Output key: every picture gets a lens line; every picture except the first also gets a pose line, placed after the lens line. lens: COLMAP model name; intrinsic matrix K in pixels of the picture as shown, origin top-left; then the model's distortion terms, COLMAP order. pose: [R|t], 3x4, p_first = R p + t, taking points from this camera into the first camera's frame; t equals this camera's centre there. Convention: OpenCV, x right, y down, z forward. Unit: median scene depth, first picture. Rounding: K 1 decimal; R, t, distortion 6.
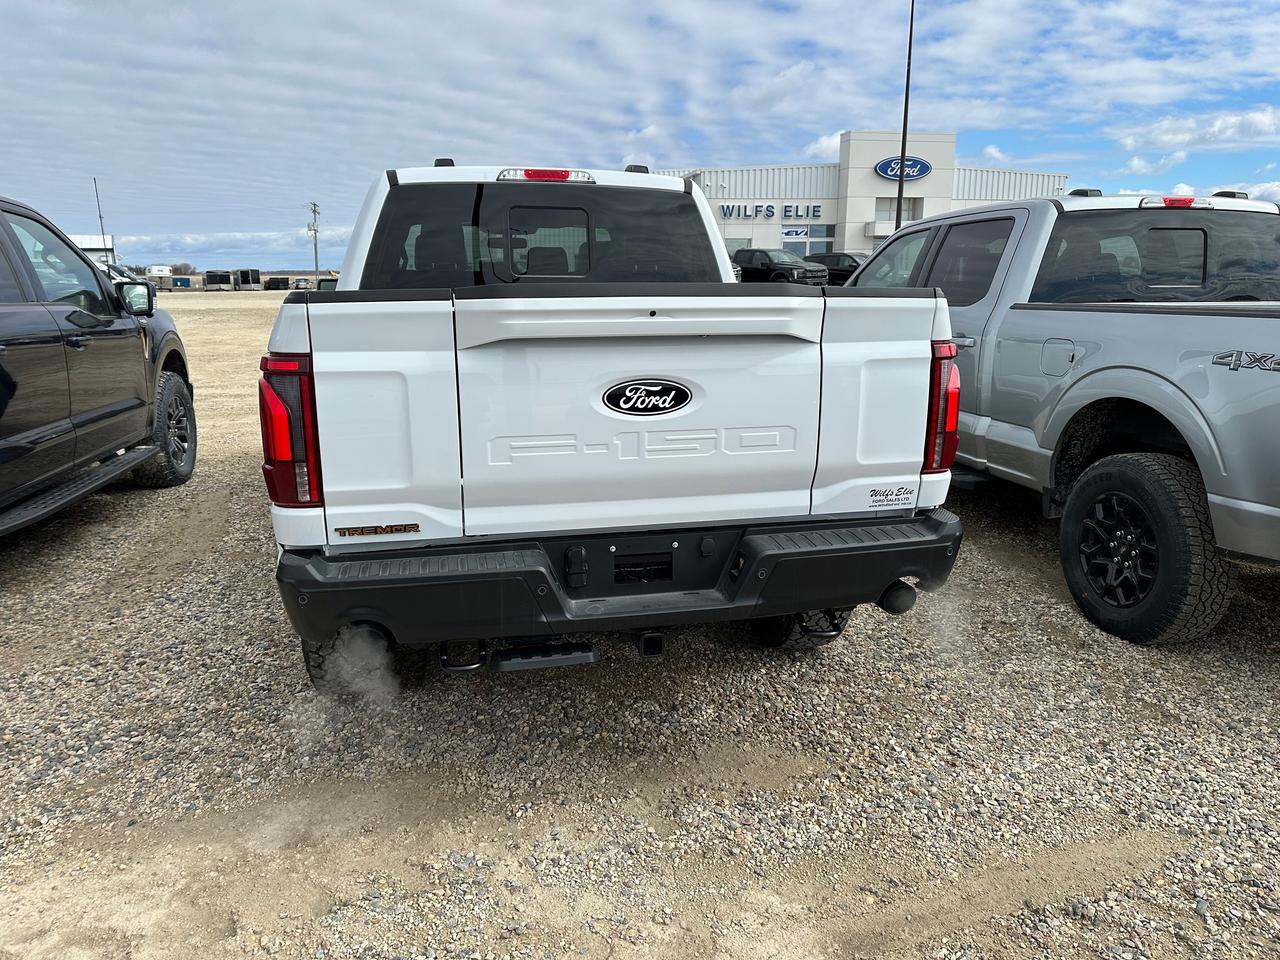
lens RADIAL K [[939.9, 0, 630.5], [0, 939.9, 481.0], [0, 0, 1]] dist [0.024283, -0.033606]
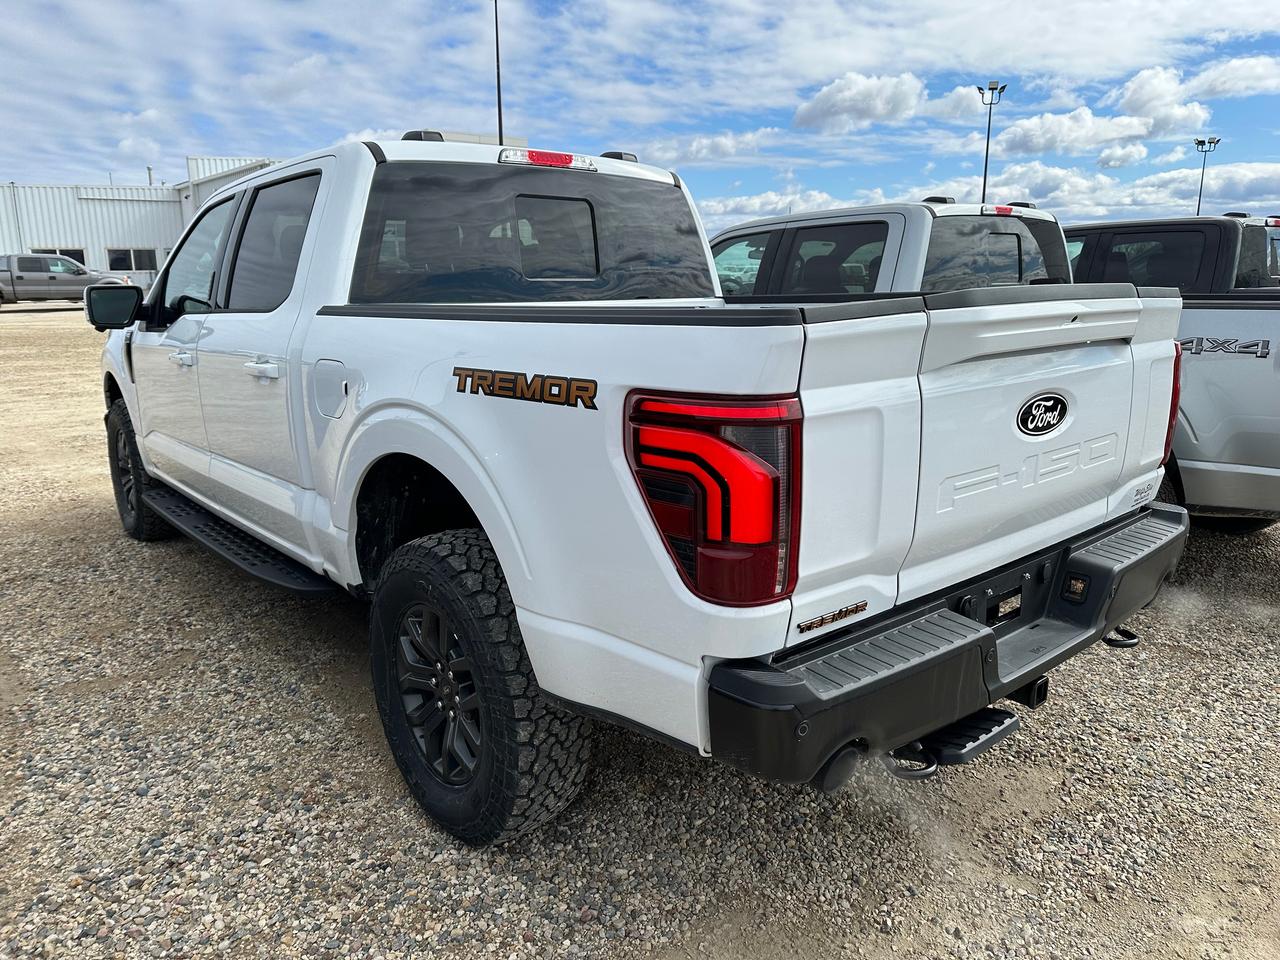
lens RADIAL K [[939.9, 0, 651.1], [0, 939.9, 481.0], [0, 0, 1]] dist [0.024283, -0.033606]
pose [[0.878210, -0.108329, 0.465846, -0.468672], [0.108700, 0.993730, 0.026164, -0.058146], [-0.465759, 0.027660, 0.884479, 0.250253]]
